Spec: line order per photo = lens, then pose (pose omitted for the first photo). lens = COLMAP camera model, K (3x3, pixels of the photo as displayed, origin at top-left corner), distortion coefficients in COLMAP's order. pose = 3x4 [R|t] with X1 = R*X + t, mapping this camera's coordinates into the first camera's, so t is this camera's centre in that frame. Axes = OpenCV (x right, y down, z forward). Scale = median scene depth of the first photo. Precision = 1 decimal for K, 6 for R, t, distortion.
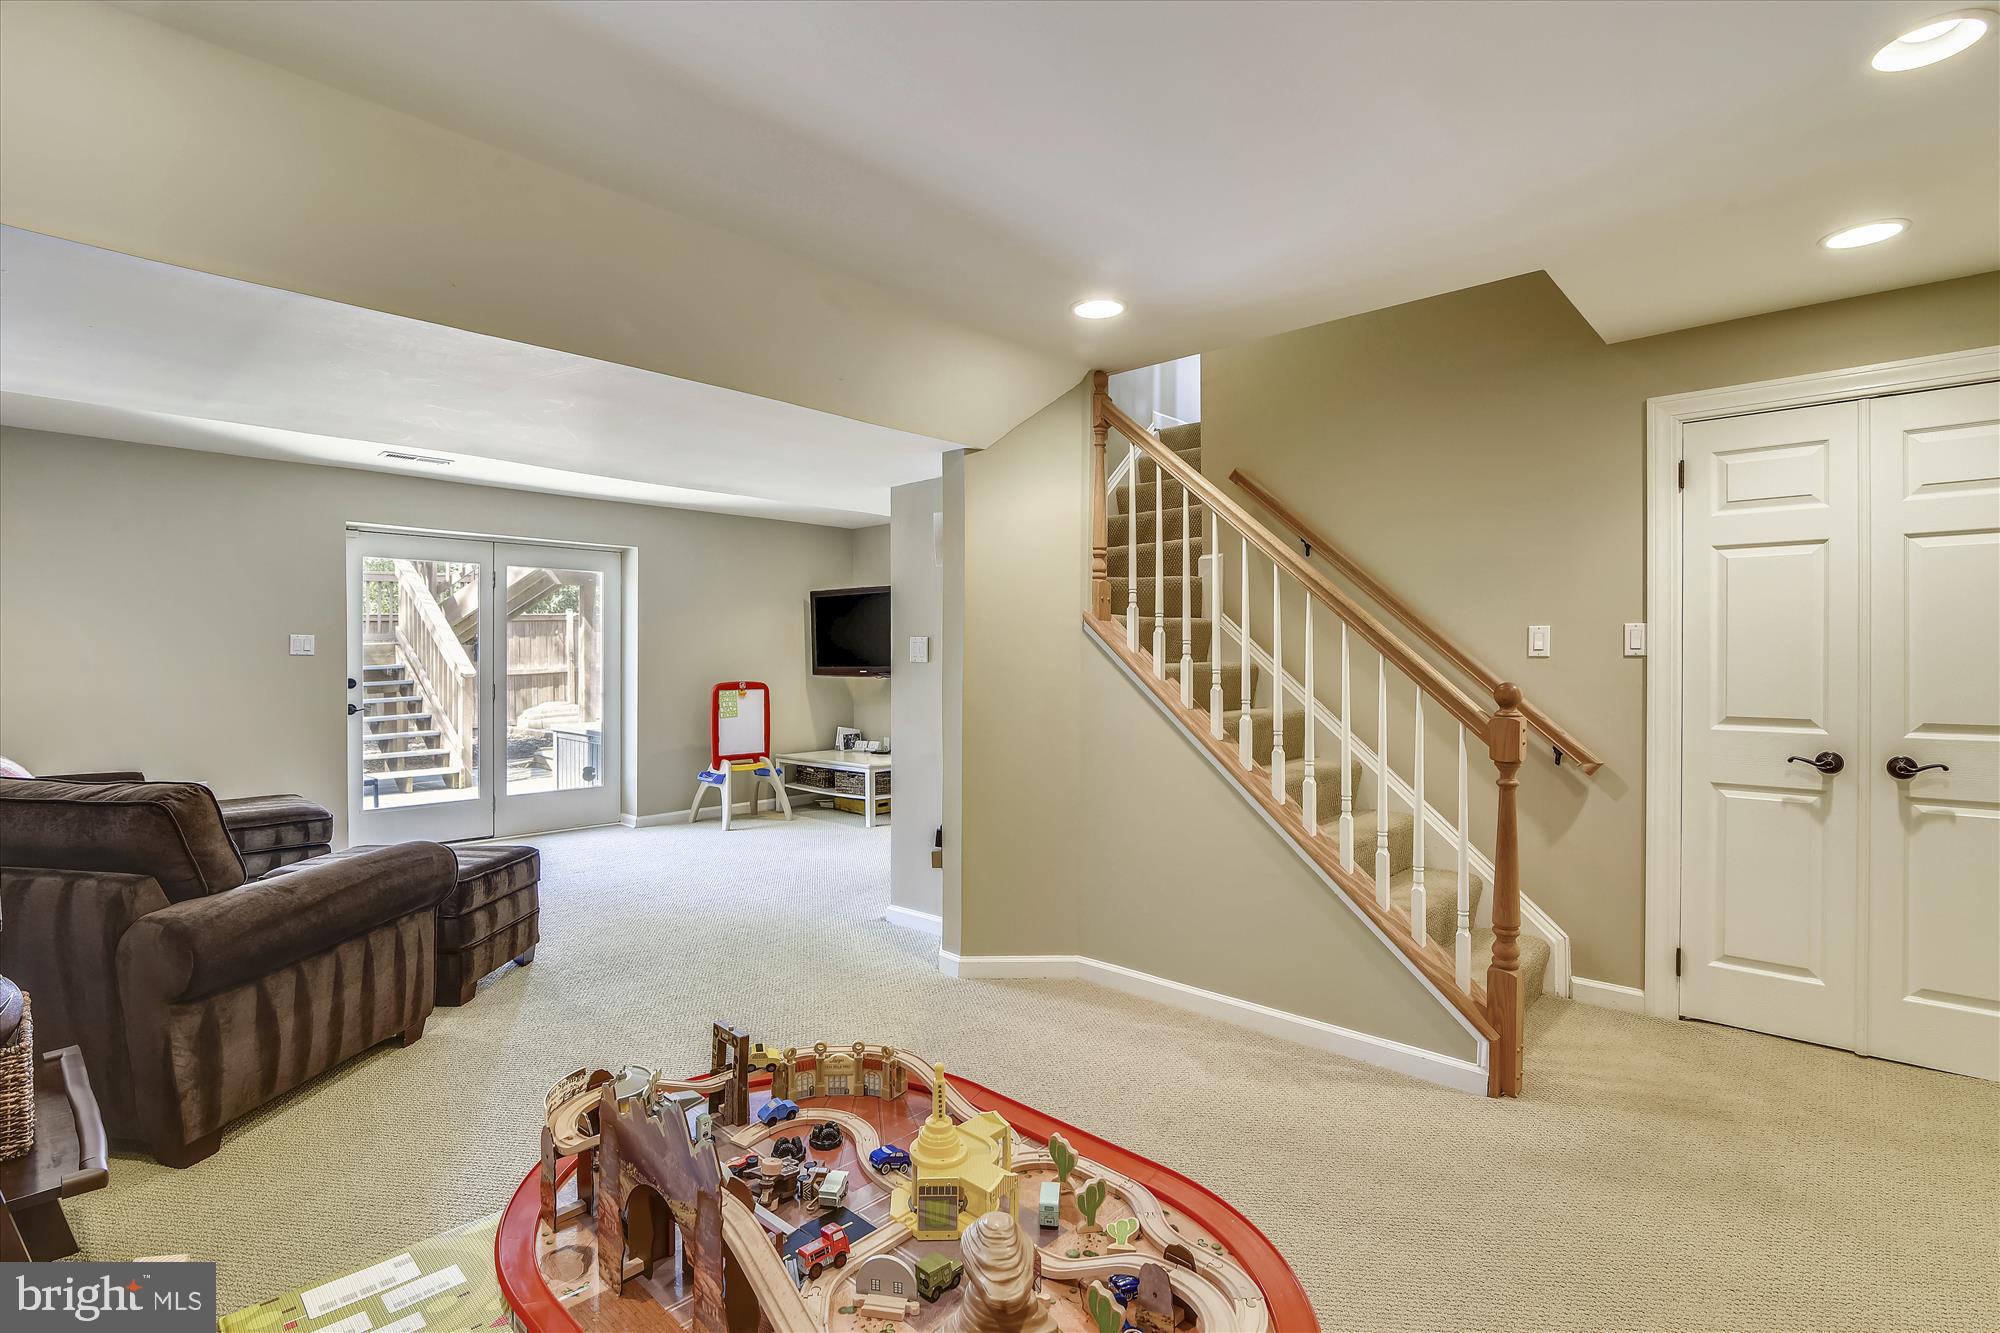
lens RADIAL K [[920.8, 0, 994.4], [0, 920.8, 659.9], [0, 0, 1]] dist [0.003213, -0.000492]
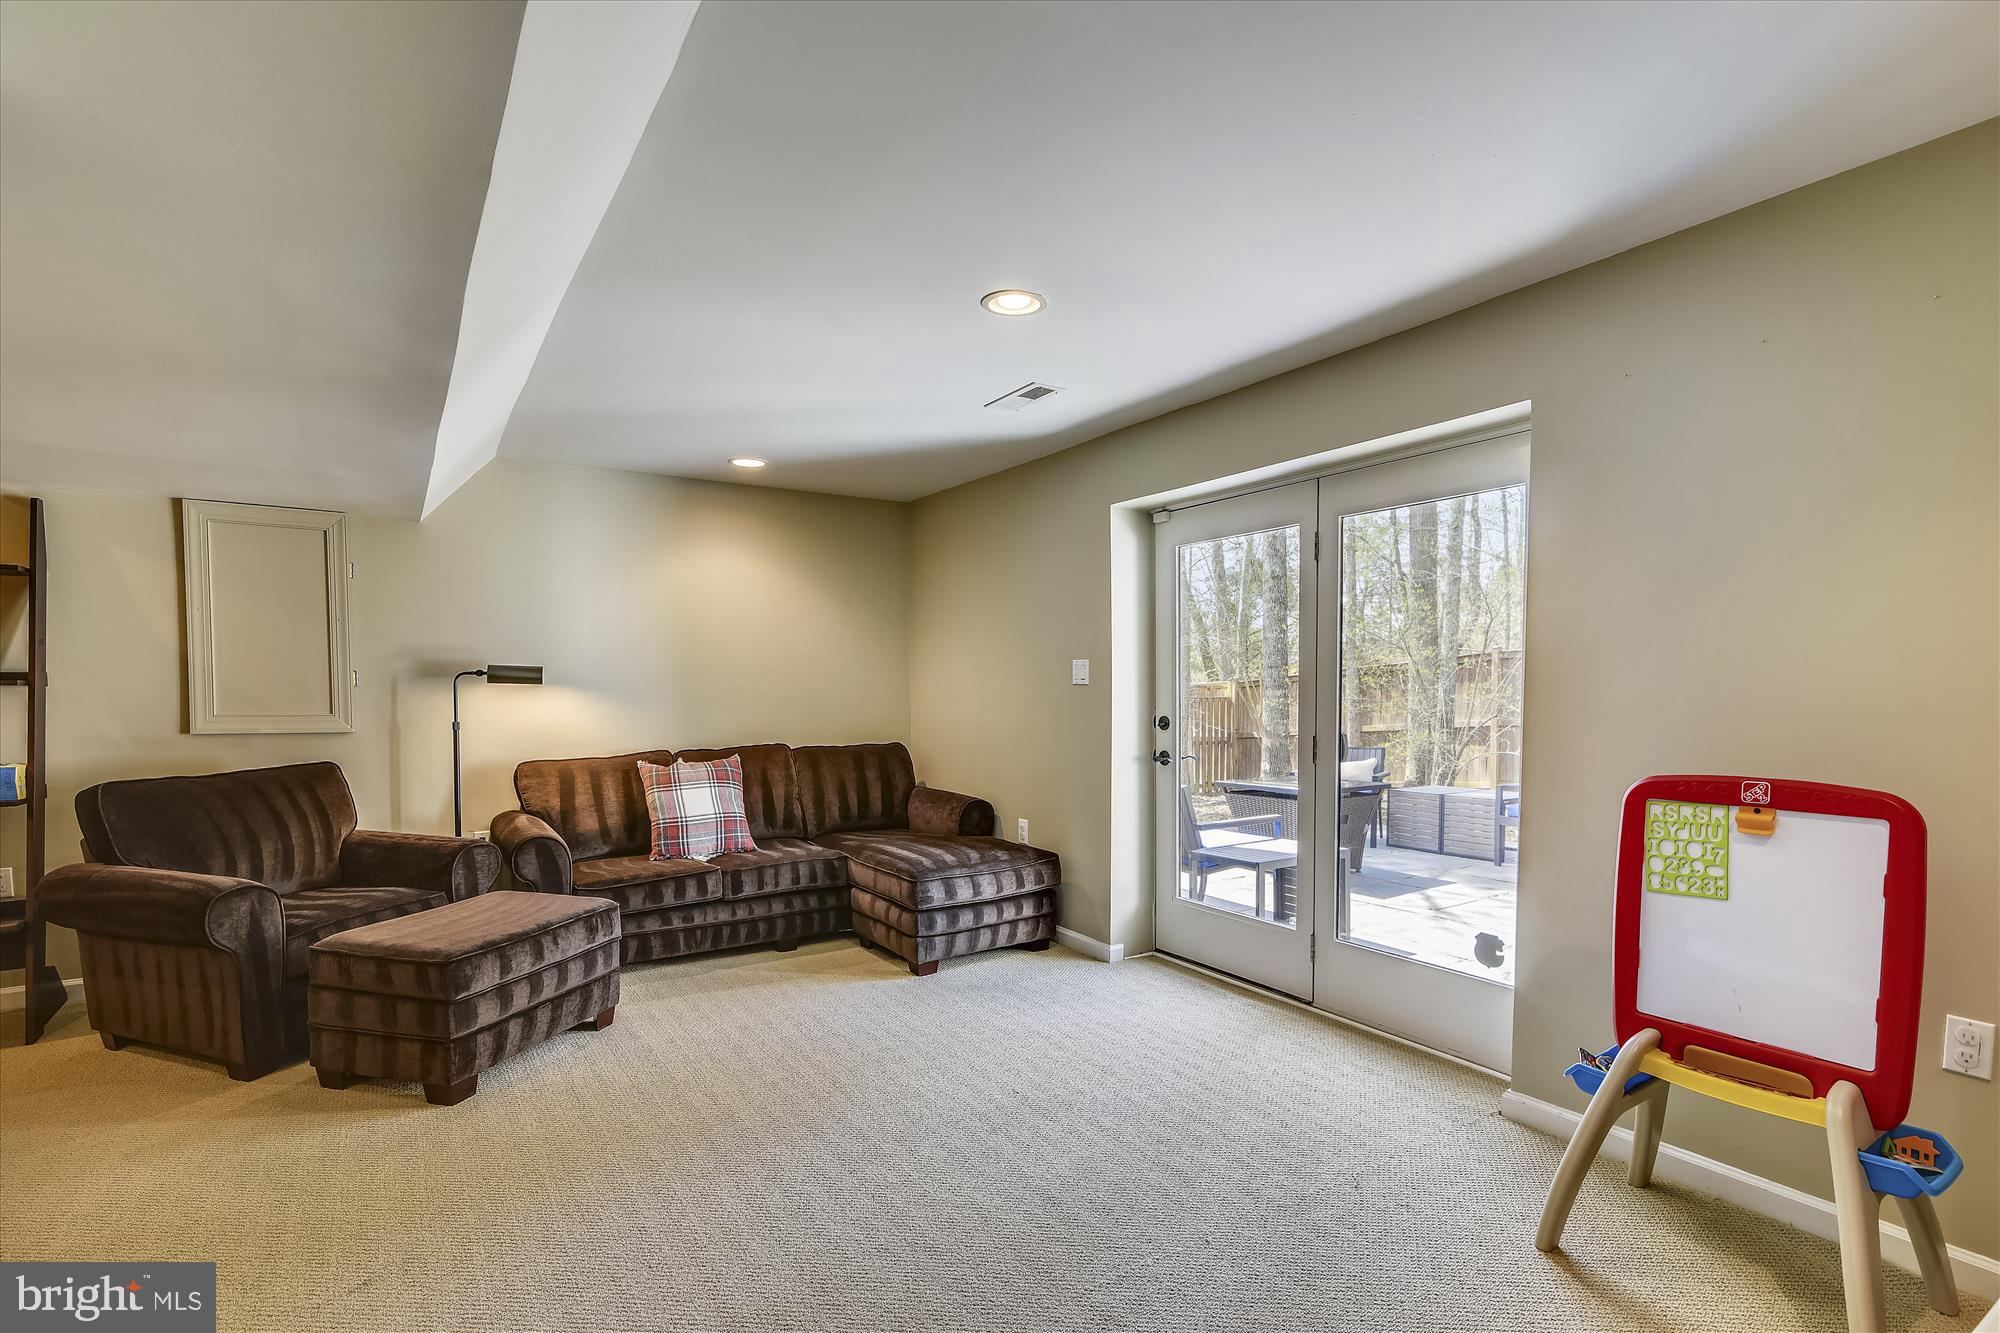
lens RADIAL K [[920.8, 0, 992.5], [0, 920.8, 678.9], [0, 0, 1]] dist [0.003213, -0.000492]
pose [[-0.247274, -0.006742, -0.968922, 0.053299], [-0.004862, 0.999972, -0.005718, -0.003957], [0.968933, 0.003297, -0.247300, 0.851252]]
